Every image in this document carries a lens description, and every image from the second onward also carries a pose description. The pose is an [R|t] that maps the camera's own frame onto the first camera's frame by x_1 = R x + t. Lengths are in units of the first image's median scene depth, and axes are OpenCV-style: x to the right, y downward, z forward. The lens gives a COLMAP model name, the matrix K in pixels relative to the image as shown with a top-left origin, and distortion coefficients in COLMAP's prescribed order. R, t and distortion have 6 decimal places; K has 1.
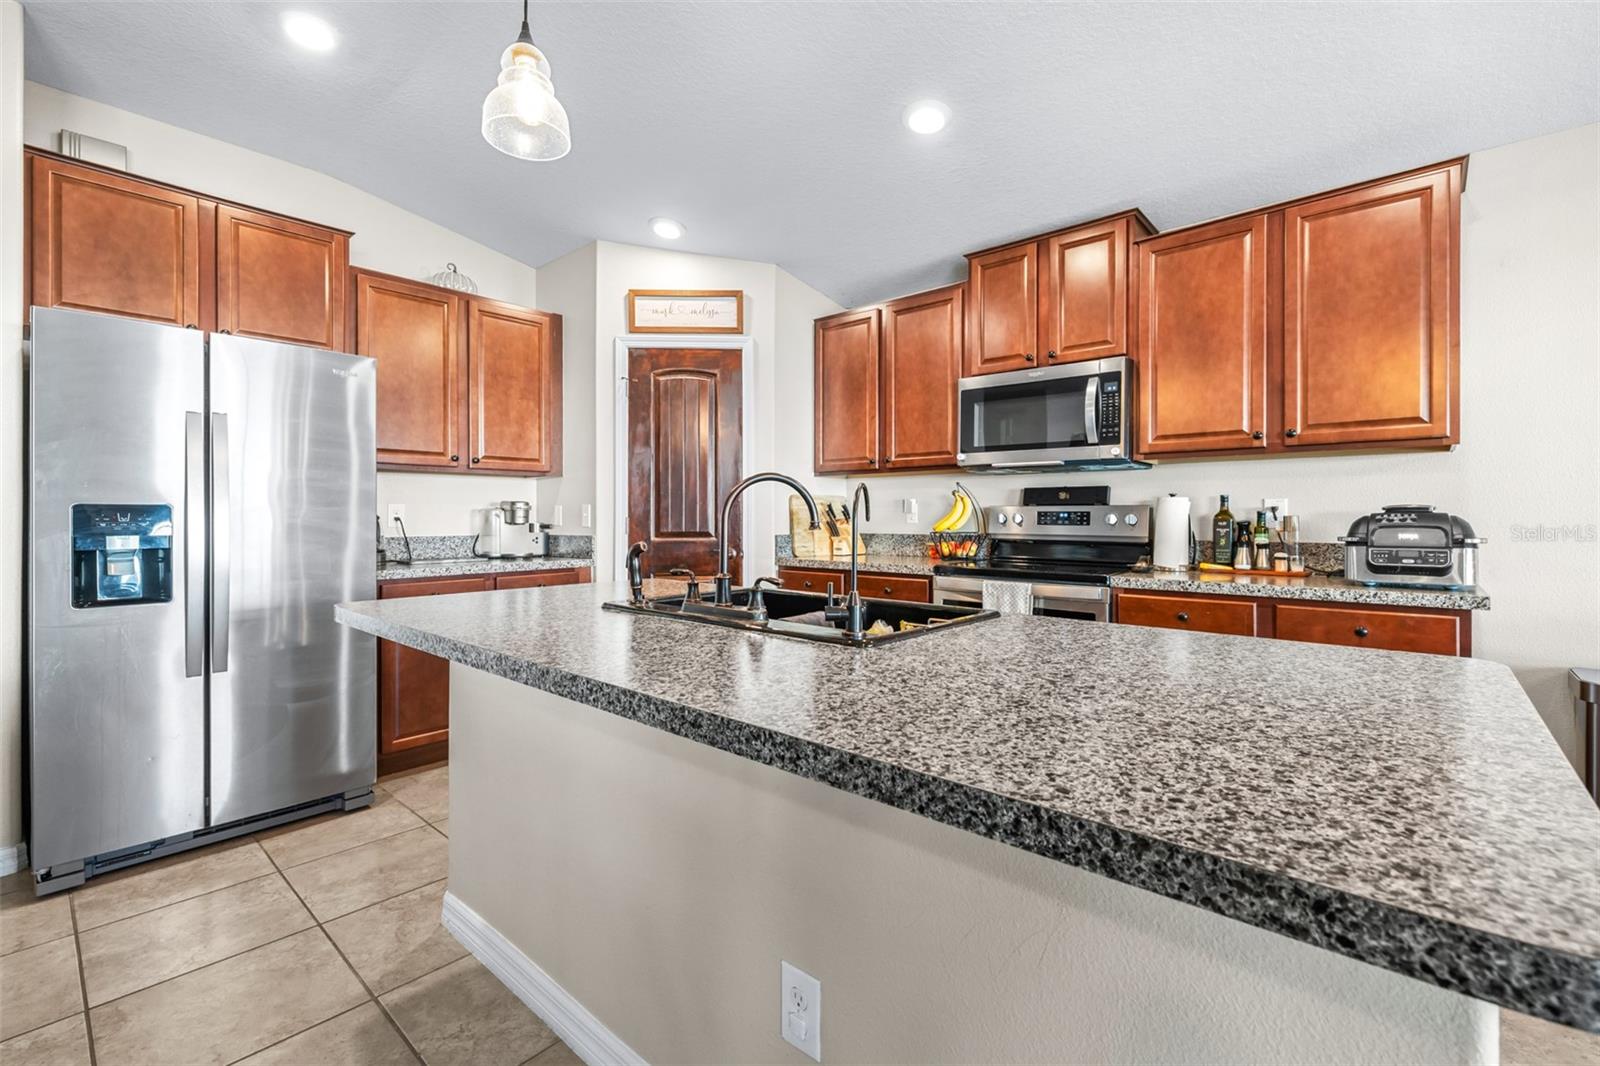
lens RADIAL K [[698.9, 0, 801.9], [0, 698.9, 522.3], [0, 0, 1]] dist [0.001116, 0.000138]
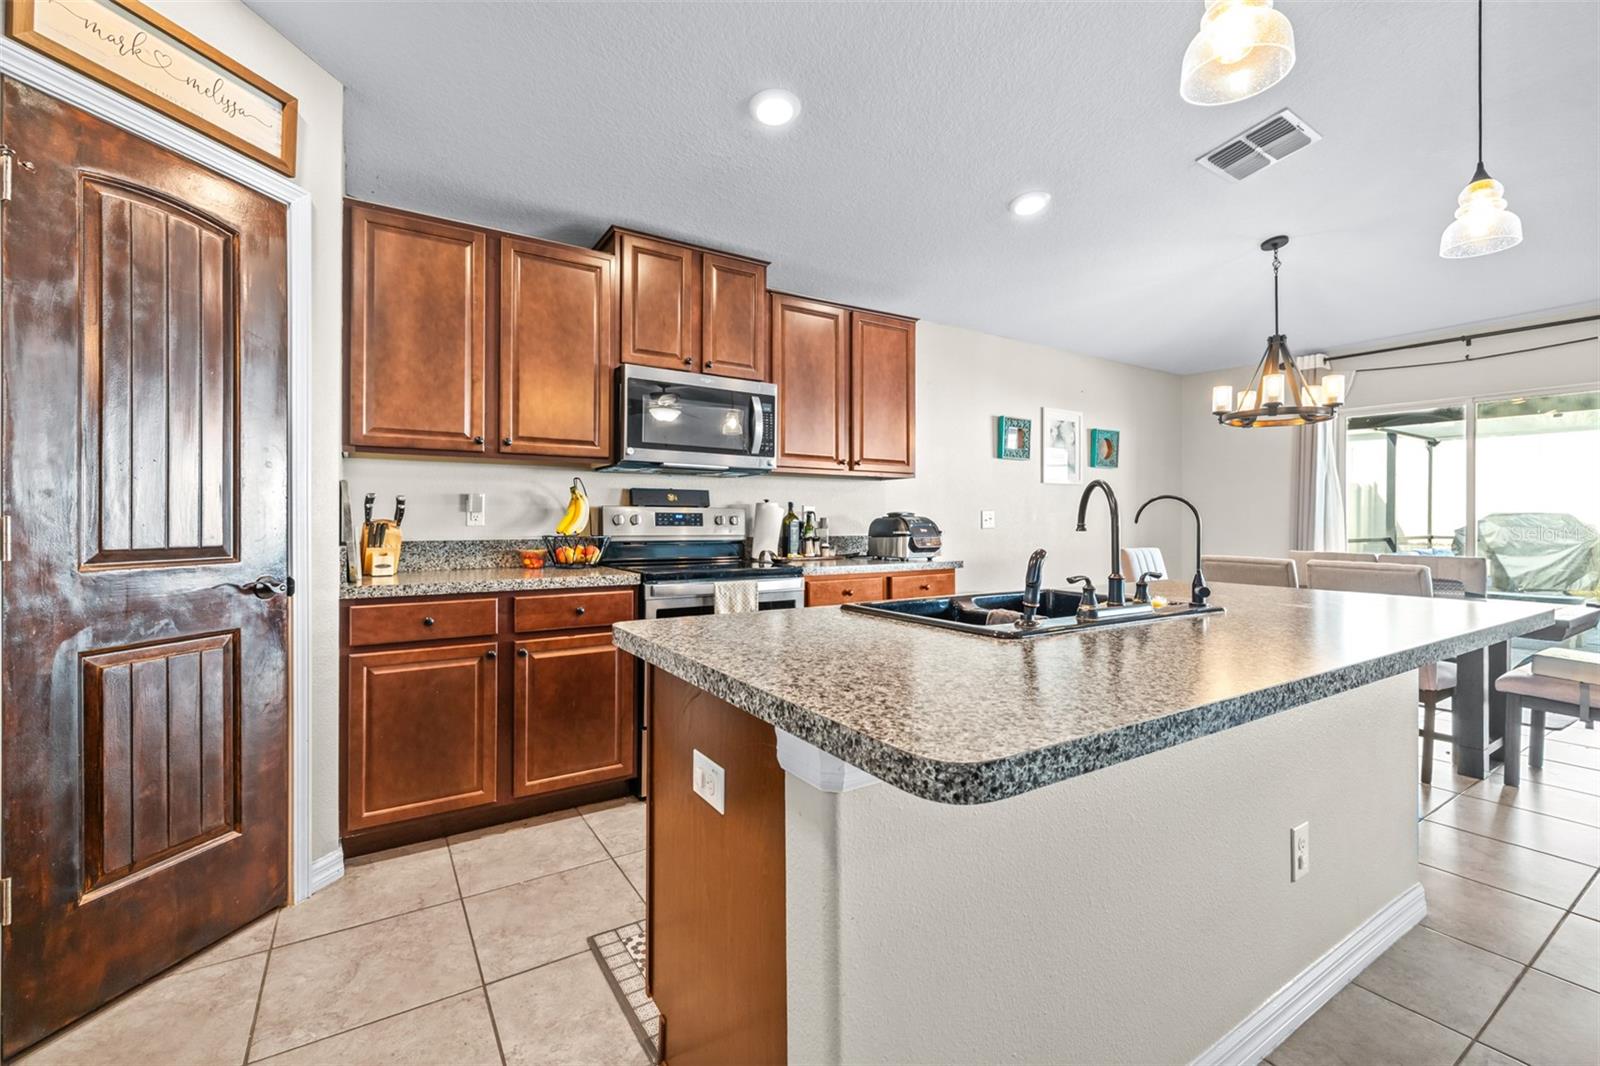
lens RADIAL K [[672.6, 0, 796.4], [0, 672.6, 514.7], [0, 0, 1]] dist [0.000125, -0.000304]
pose [[0.279235, 0.002958, 0.960218, -0.507378], [0.000930, 0.999994, -0.003351, -0.008430], [-0.960222, 0.001829, 0.279231, 0.517728]]
